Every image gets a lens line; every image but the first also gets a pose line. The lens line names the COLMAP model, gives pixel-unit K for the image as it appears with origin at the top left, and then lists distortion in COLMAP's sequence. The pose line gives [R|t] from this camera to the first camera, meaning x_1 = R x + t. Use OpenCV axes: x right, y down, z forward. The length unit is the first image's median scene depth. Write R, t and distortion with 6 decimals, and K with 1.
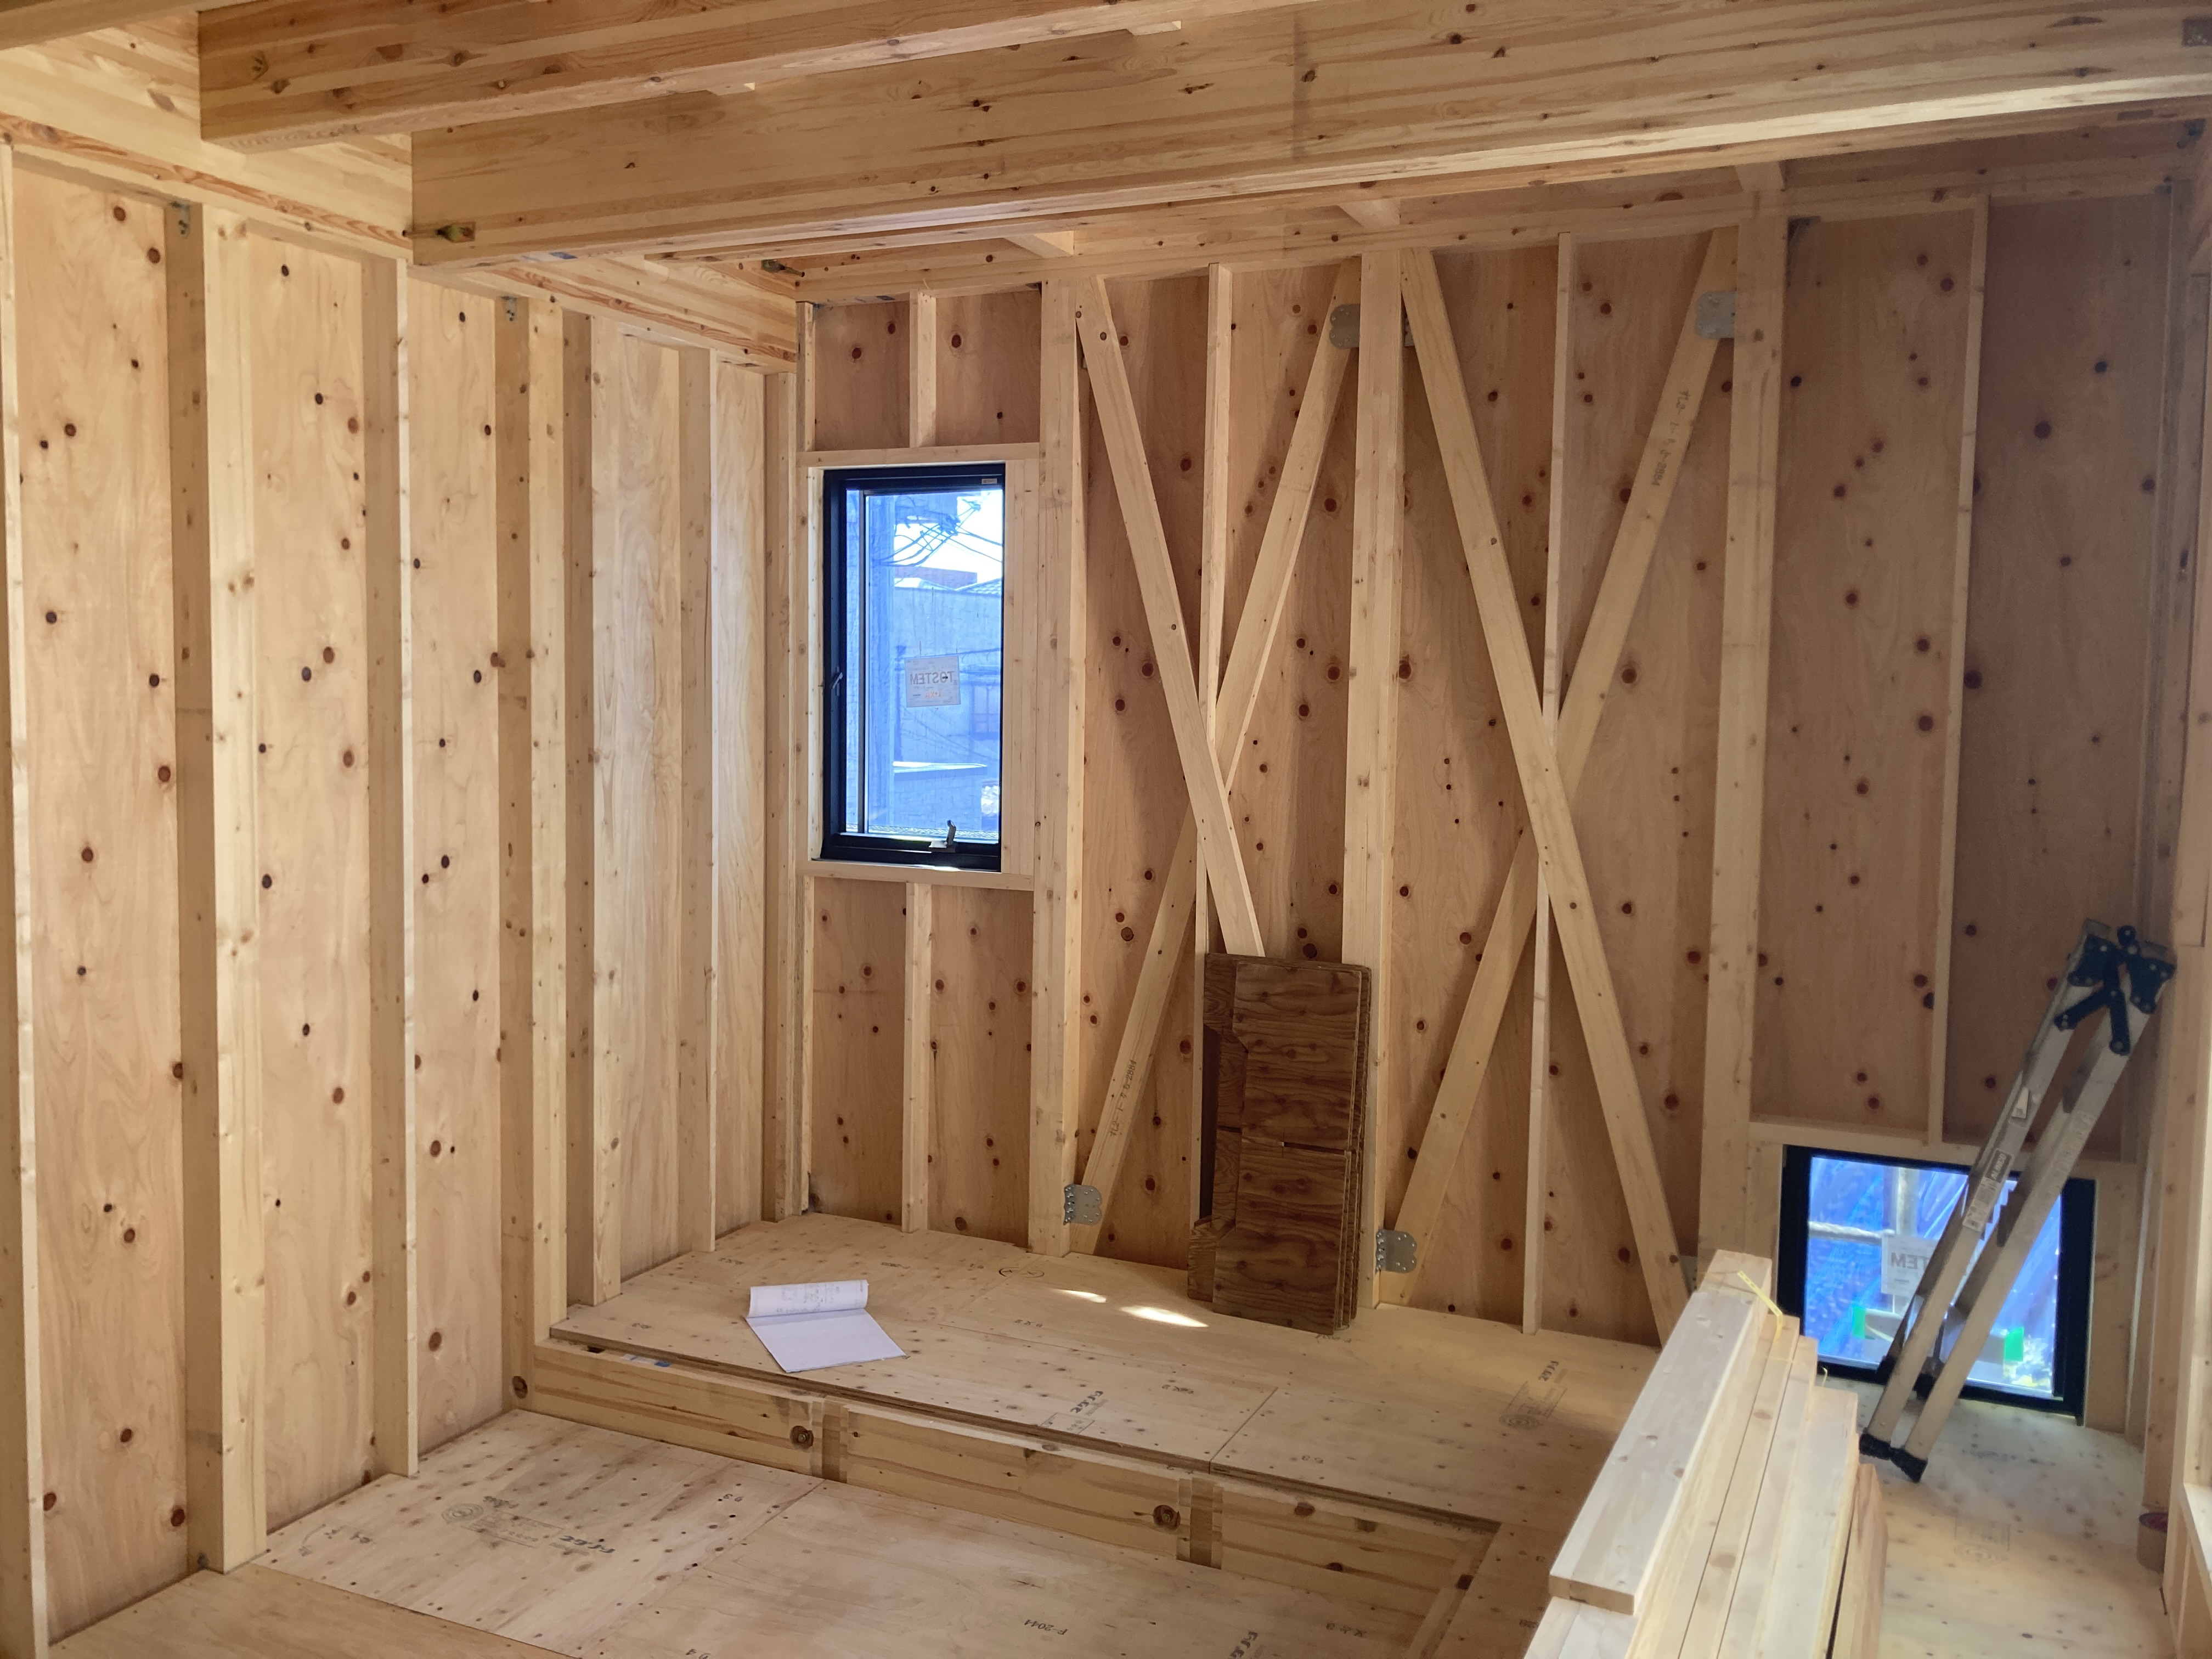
lens RADIAL K [[1834.3, 0, 1109.3], [0, 1834.3, 823.7], [0, 0, 1]] dist [-0.013447, 0.066525]
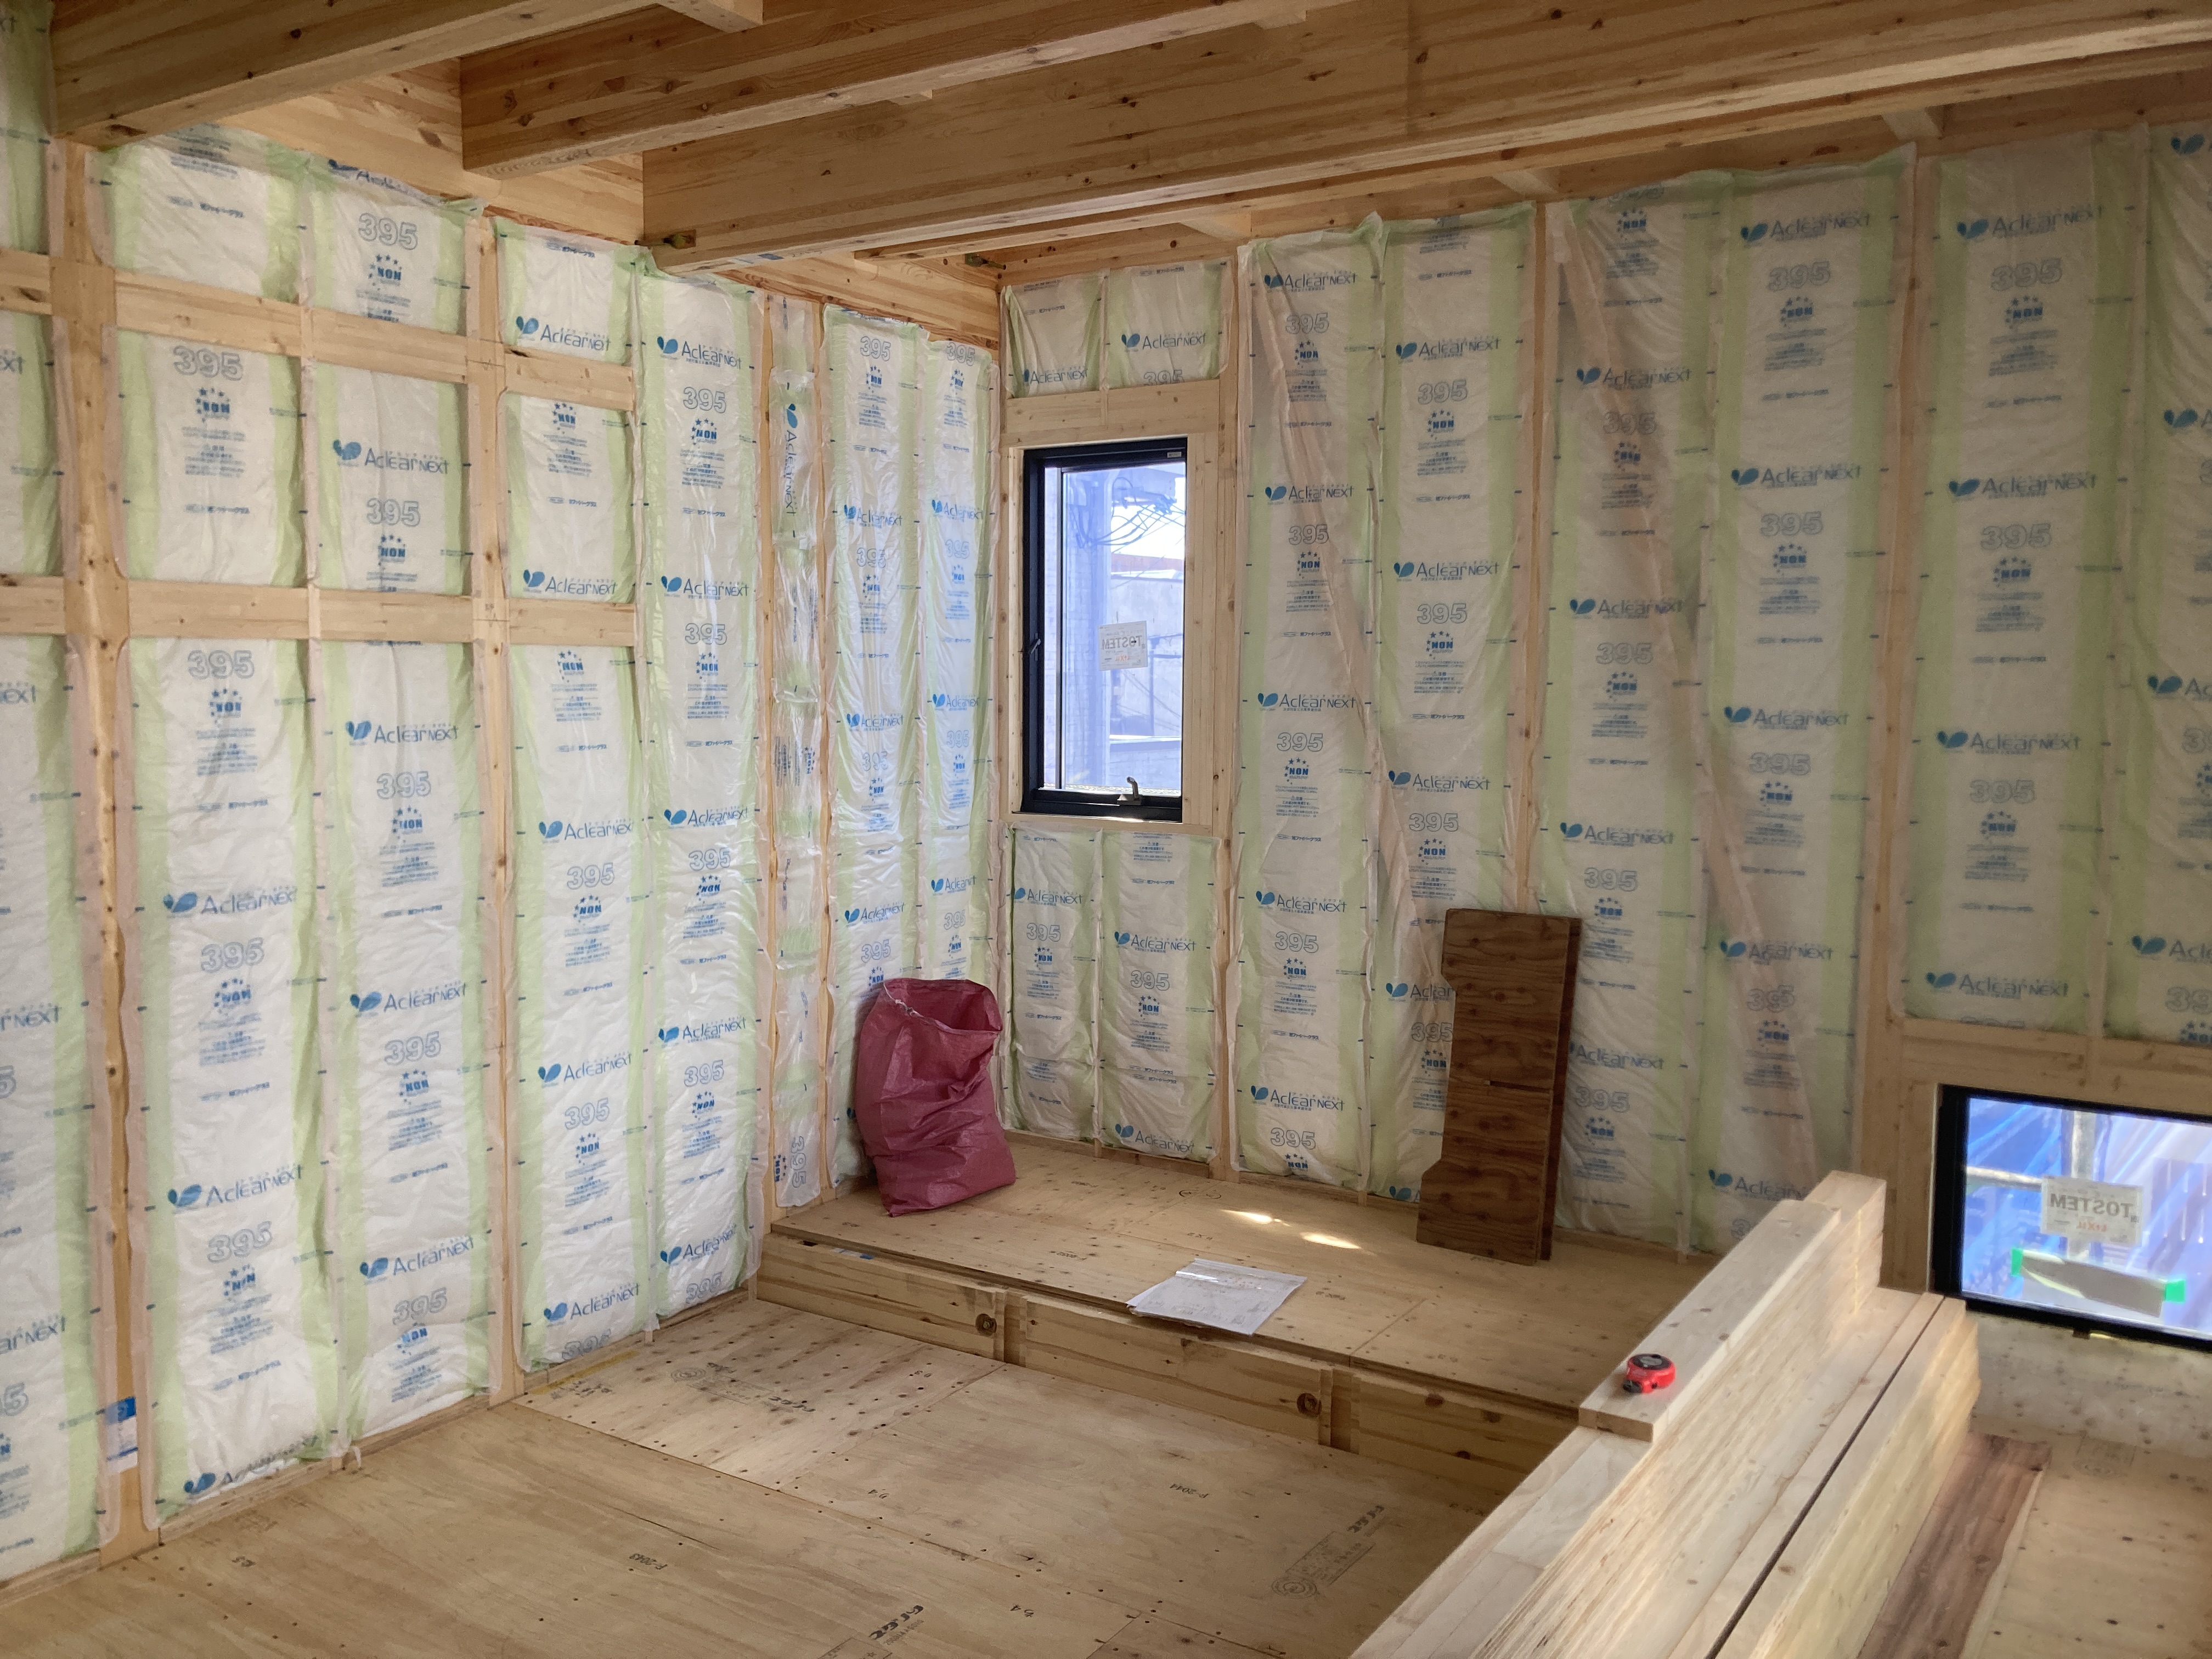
lens RADIAL K [[1821.7, 0, 1111.0], [0, 1821.7, 835.2], [0, 0, 1]] dist [0.045786, -0.040086]
pose [[0.989535, 0.002664, -0.144270, 0.070423], [-0.001073, 0.999938, 0.011104, 0.030714], [0.144291, -0.010833, 0.989476, -0.080643]]
